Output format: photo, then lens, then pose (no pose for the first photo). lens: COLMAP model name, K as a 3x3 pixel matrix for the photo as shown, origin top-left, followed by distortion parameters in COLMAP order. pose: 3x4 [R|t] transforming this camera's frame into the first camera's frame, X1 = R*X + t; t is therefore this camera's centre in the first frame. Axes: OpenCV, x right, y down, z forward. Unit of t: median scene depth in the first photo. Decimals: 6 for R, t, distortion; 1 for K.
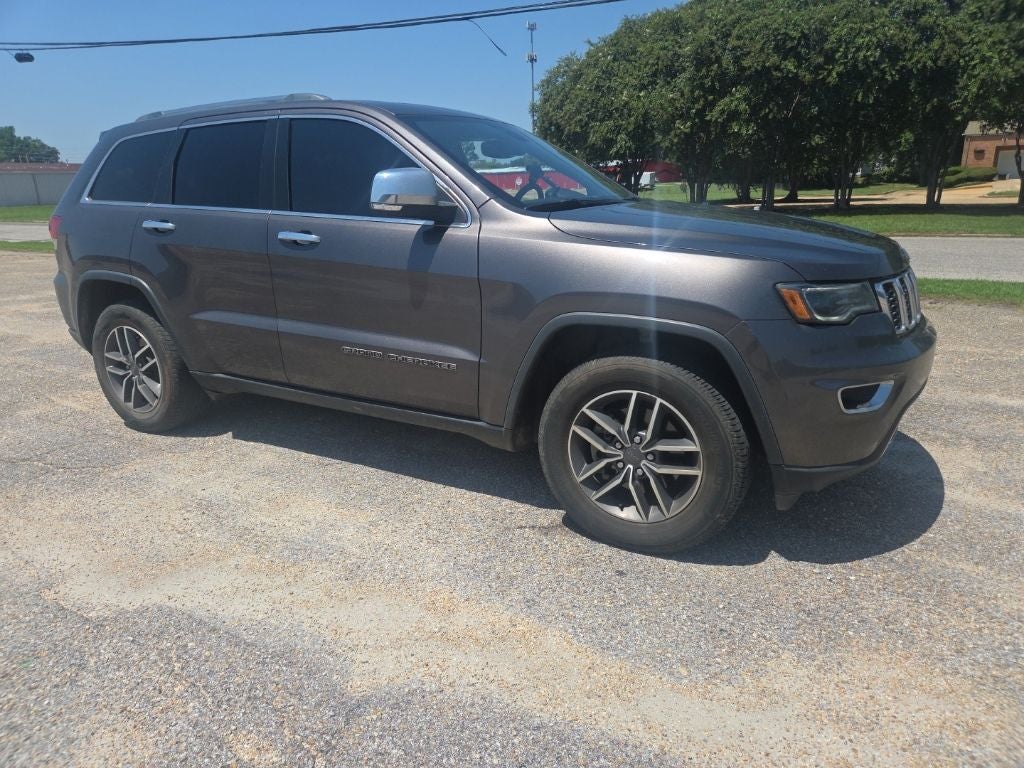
lens RADIAL K [[696.2, 0, 492.6], [0, 696.2, 381.3], [0, 0, 1]] dist [0.061812, -0.054697]
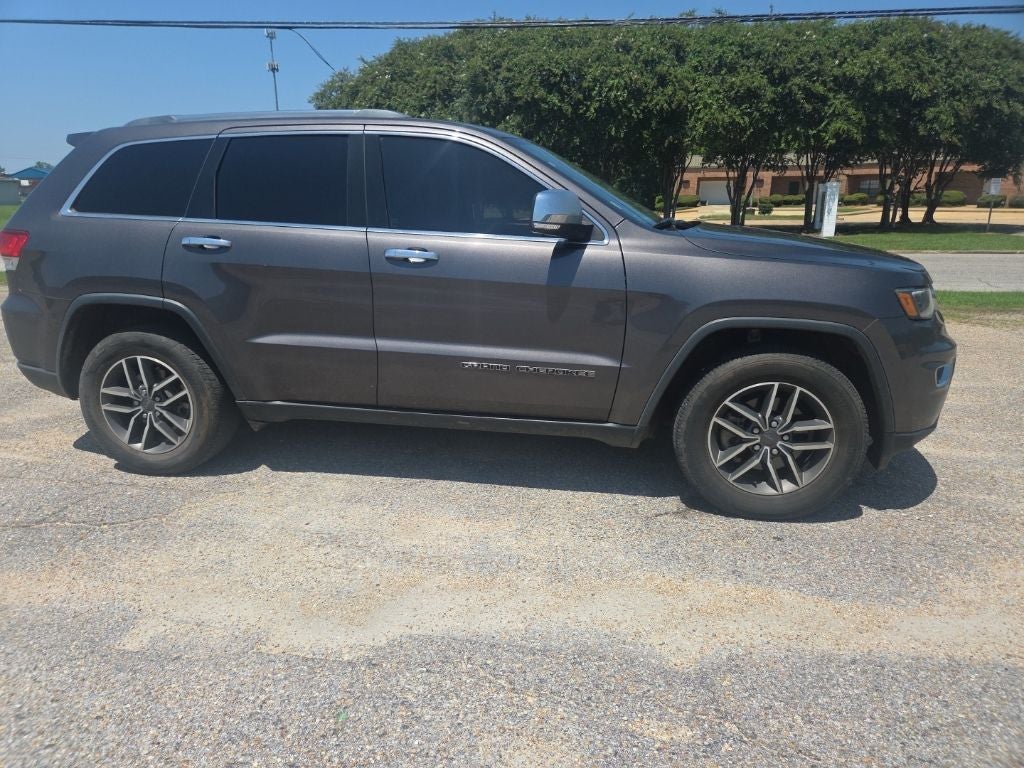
lens RADIAL K [[696.2, 0, 500.1], [0, 696.2, 382.8], [0, 0, 1]] dist [0.061812, -0.054697]
pose [[0.938806, -0.065881, 0.338088, -0.478366], [0.072349, 0.997358, -0.006552, -0.008903], [-0.336763, 0.030612, 0.941092, 0.031686]]
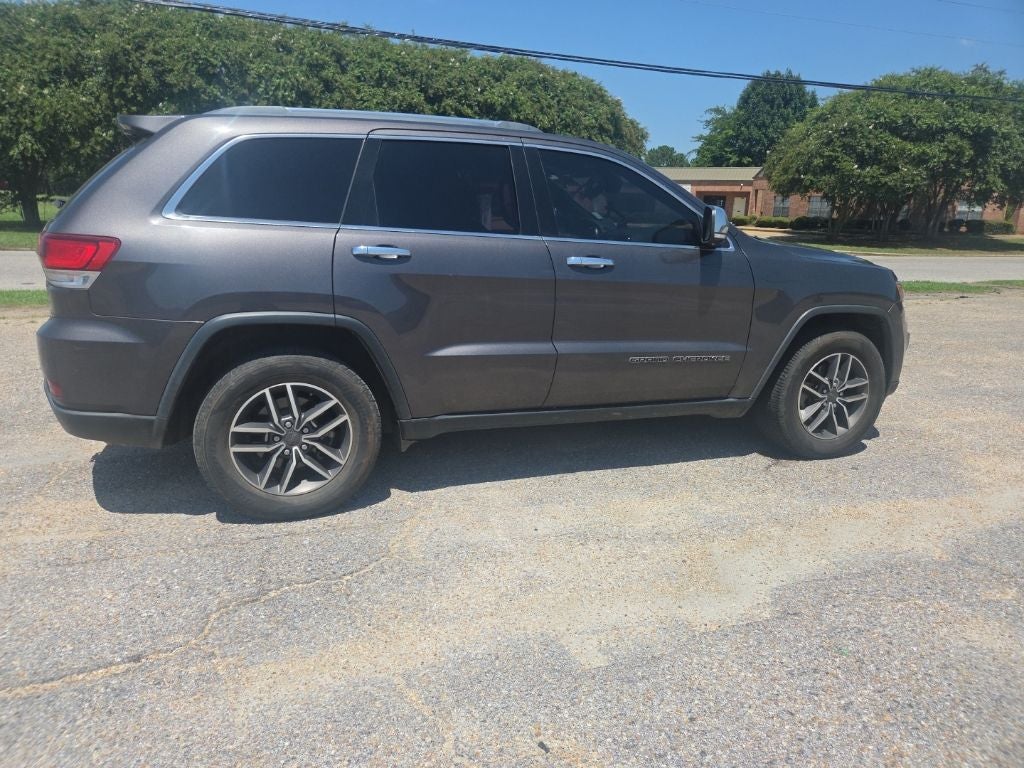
lens RADIAL K [[696.2, 0, 501.6], [0, 696.2, 364.1], [0, 0, 1]] dist [0.061812, -0.054697]
pose [[0.638605, -0.126758, 0.759023, -1.130935], [0.162215, 0.986351, 0.028243, -0.099211], [-0.752244, 0.105089, 0.650450, 0.407847]]
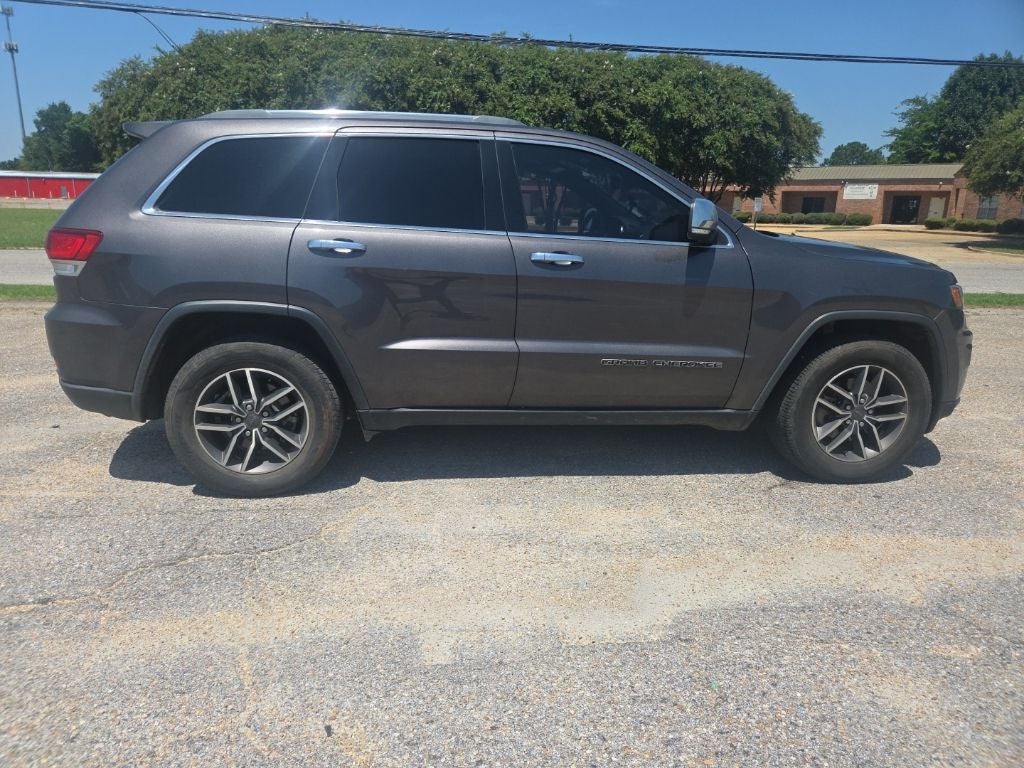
lens RADIAL K [[696.2, 0, 501.3], [0, 696.2, 374.6], [0, 0, 1]] dist [0.061812, -0.054697]
pose [[0.800001, -0.099173, 0.591746, -0.917750], [0.122455, 0.992474, 0.000782, -0.044064], [-0.587369, 0.071837, 0.806124, 0.221946]]
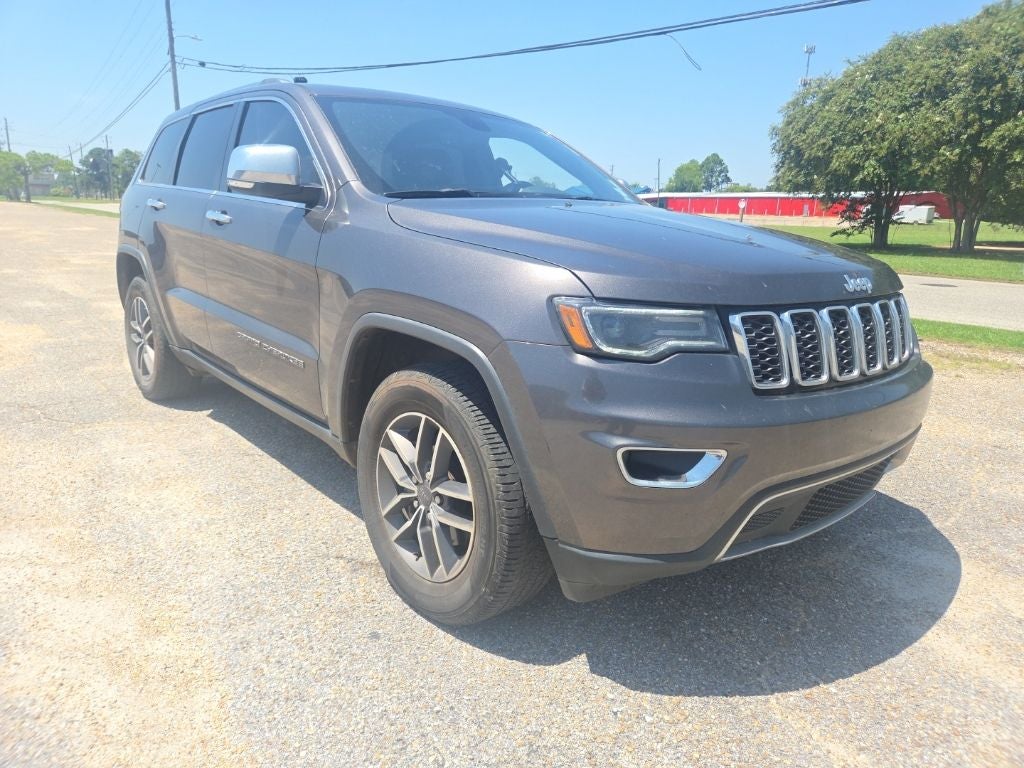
lens RADIAL K [[696.2, 0, 498.6], [0, 696.2, 365.9], [0, 0, 1]] dist [0.061812, -0.054697]
pose [[0.943462, 0.122547, -0.307995, 0.399602], [-0.137702, 0.990081, -0.027875, -0.024442], [0.301525, 0.068711, 0.950979, 0.186439]]
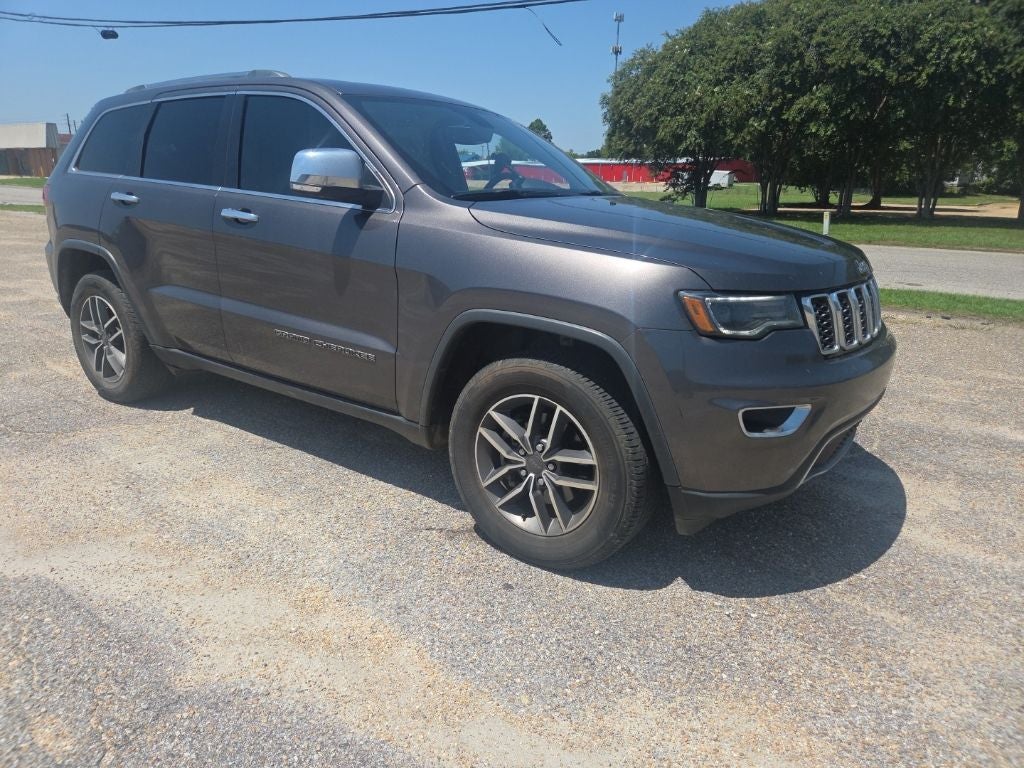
lens RADIAL K [[696.2, 0, 495.4], [0, 696.2, 383.4], [0, 0, 1]] dist [0.061812, -0.054697]
pose [[0.993983, 0.069408, -0.084742, 0.170661], [-0.068209, 0.997527, 0.016967, -0.011359], [0.085710, -0.011085, 0.996258, 0.044668]]
